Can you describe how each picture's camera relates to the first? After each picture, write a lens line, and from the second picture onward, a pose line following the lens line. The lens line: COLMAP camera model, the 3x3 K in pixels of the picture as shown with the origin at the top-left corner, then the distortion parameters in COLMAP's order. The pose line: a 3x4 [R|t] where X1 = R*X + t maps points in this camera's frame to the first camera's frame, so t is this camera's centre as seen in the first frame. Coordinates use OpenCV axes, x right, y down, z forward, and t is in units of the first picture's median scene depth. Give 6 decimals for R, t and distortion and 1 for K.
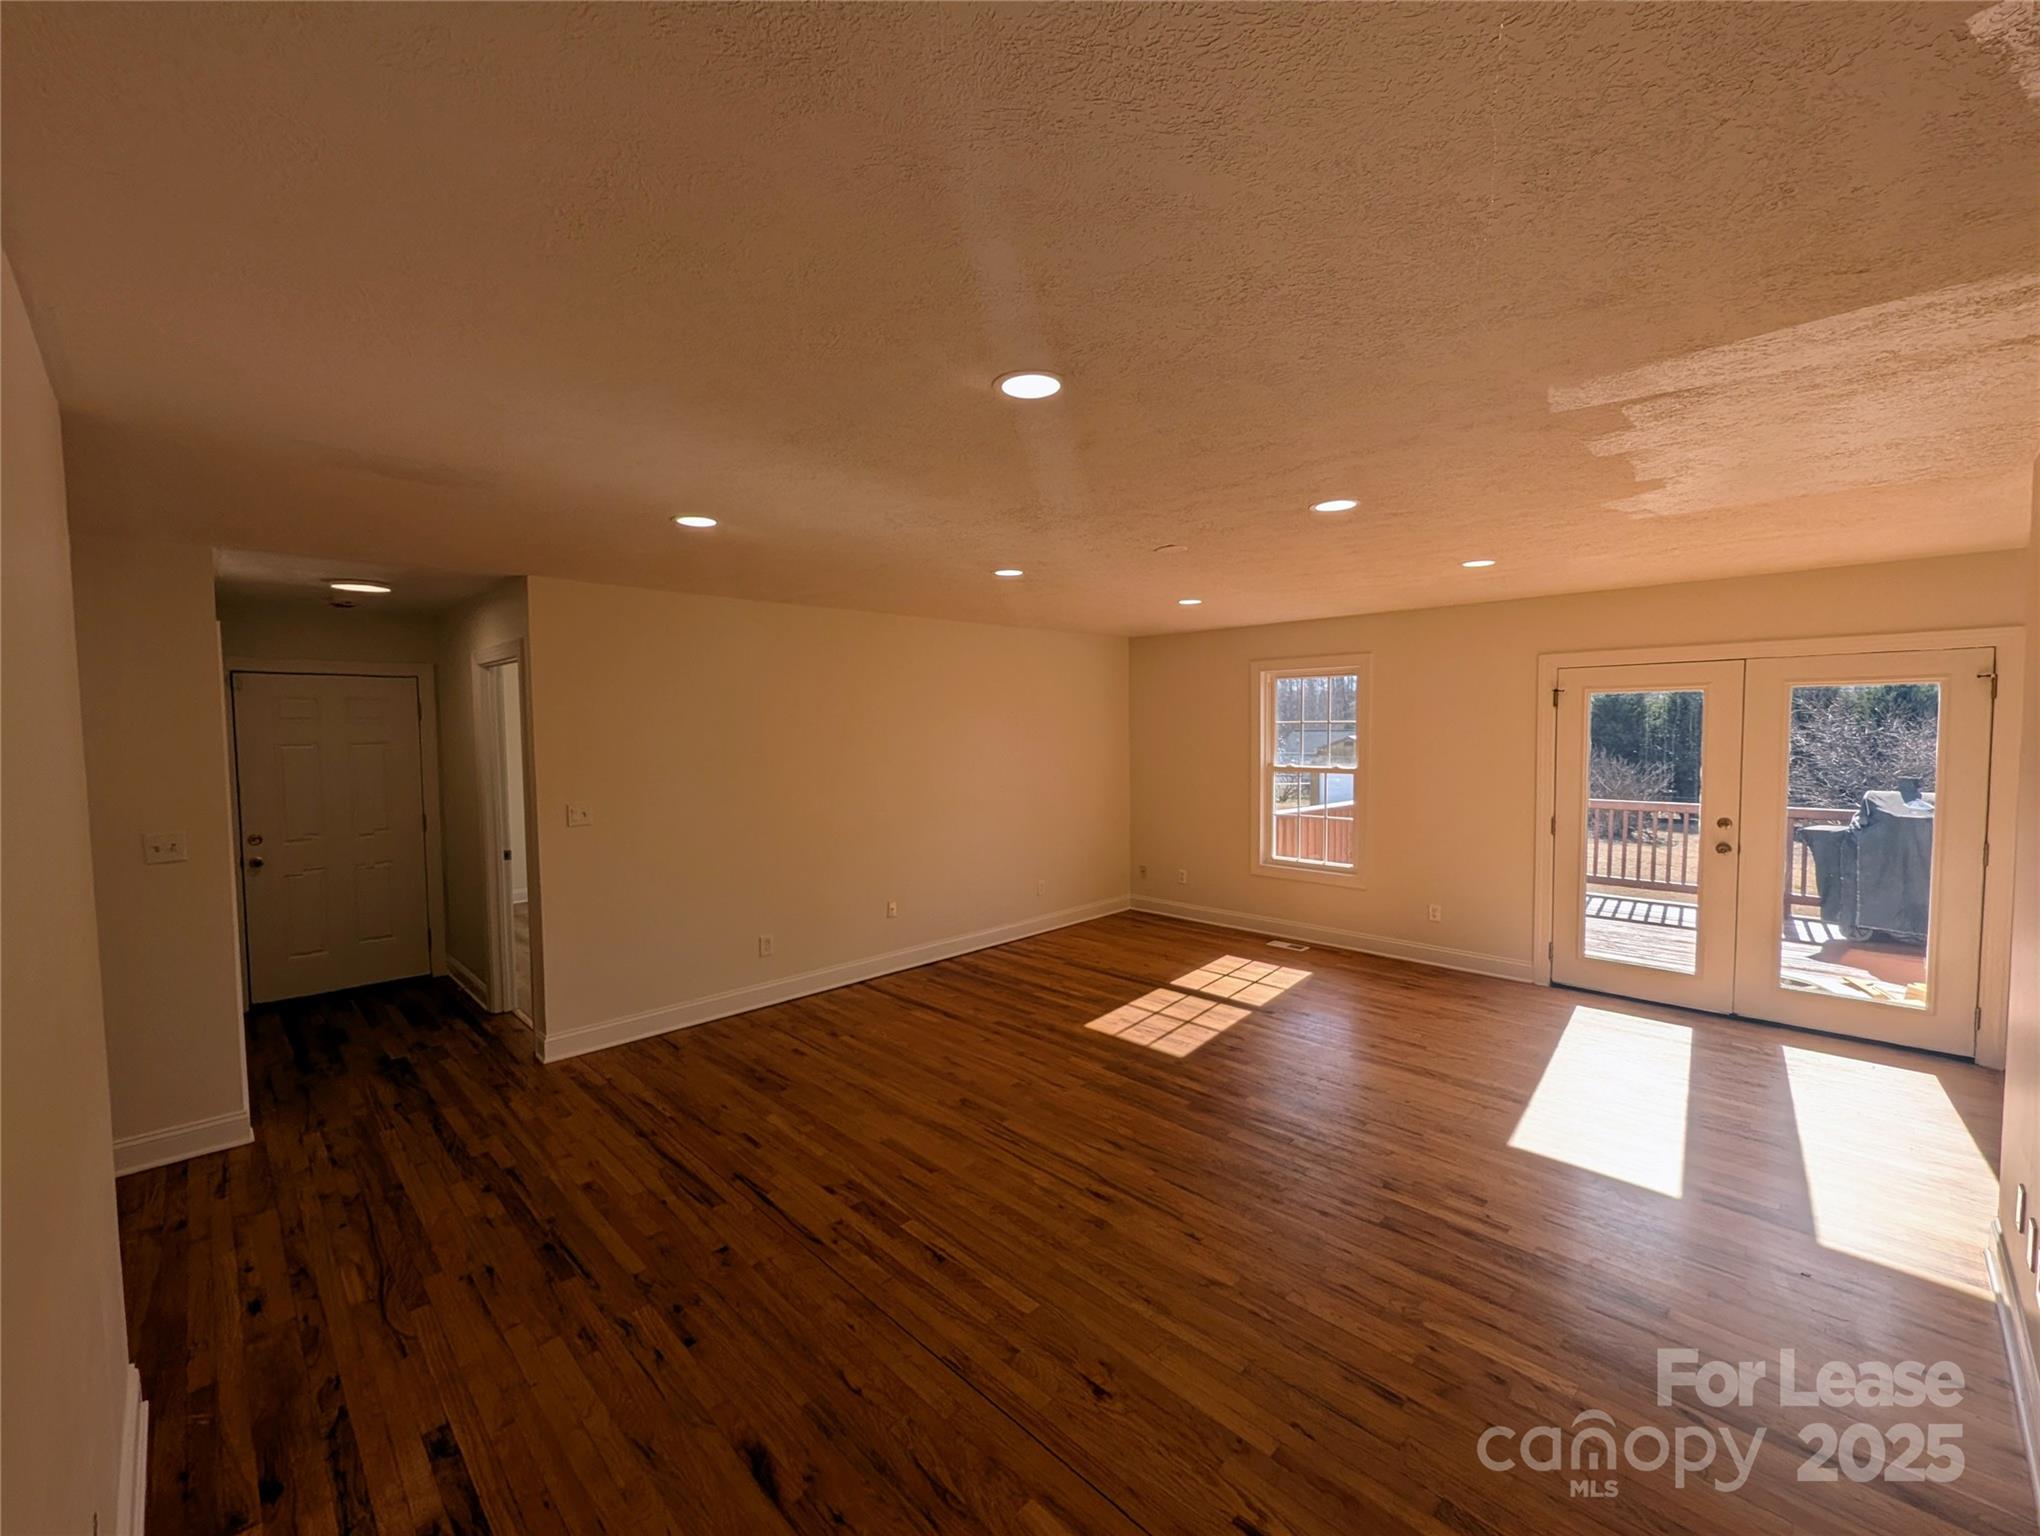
lens RADIAL K [[845.1, 0, 1009.5], [0, 845.1, 772.9], [0, 0, 1]] dist [0.000568, 0.000324]
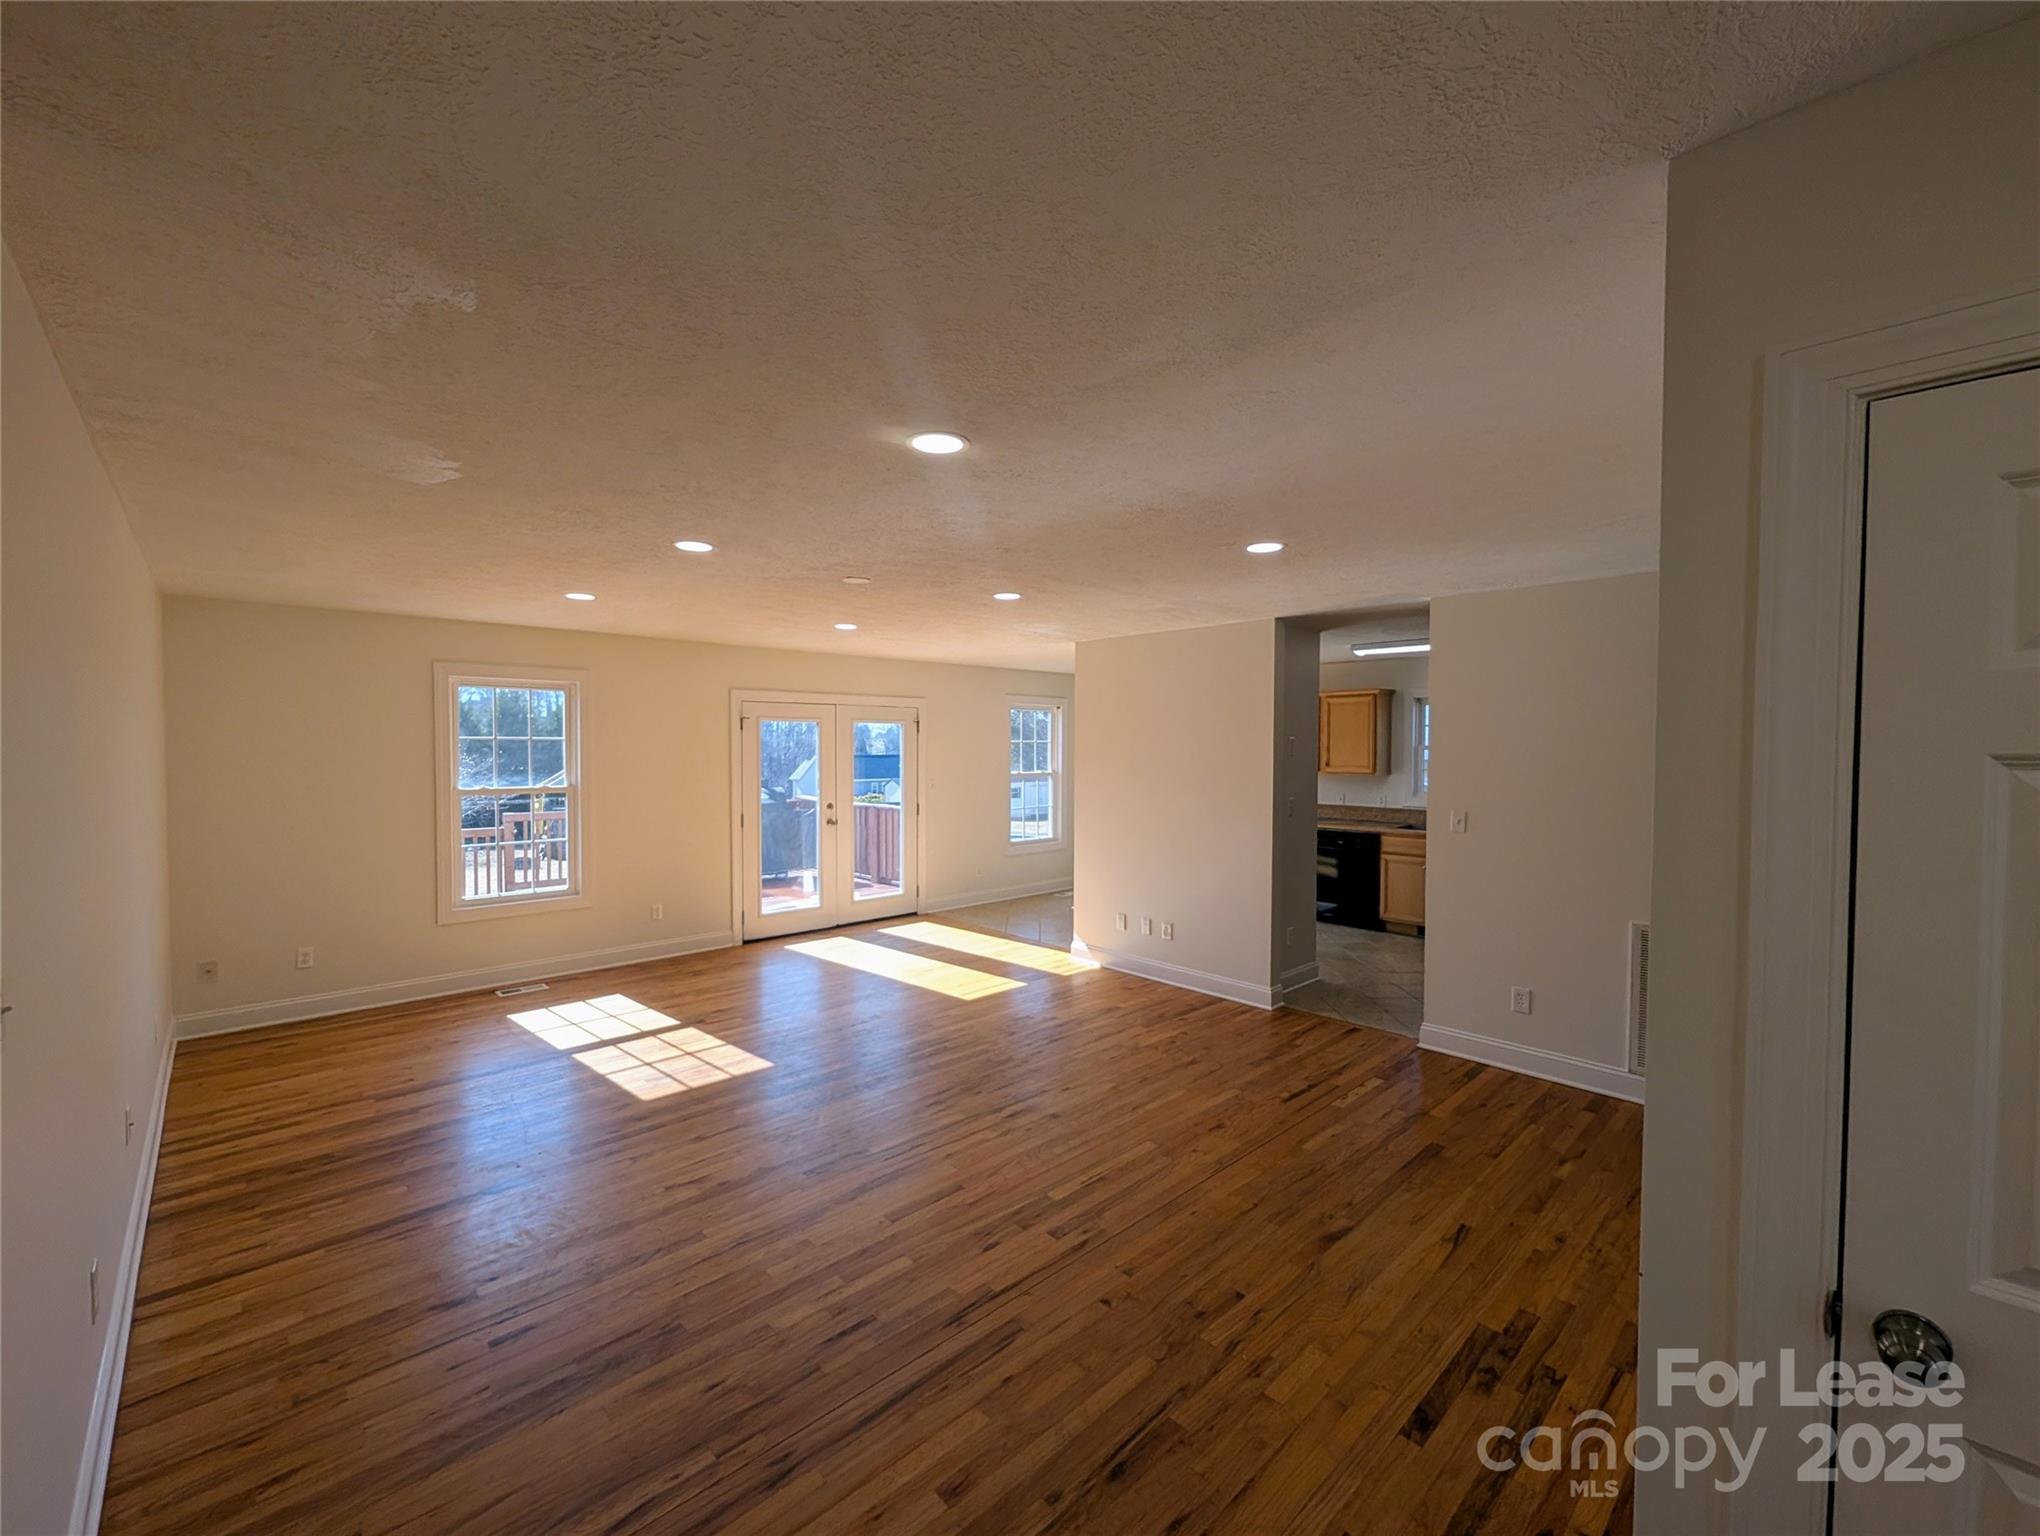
lens RADIAL K [[845.1, 0, 1009.5], [0, 845.1, 772.9], [0, 0, 1]] dist [0.000568, 0.000324]
pose [[0.014379, -0.020742, 0.999681, -0.757927], [0.053534, 0.998367, 0.019945, -0.017794], [-0.998462, 0.053231, 0.015466, 0.647154]]
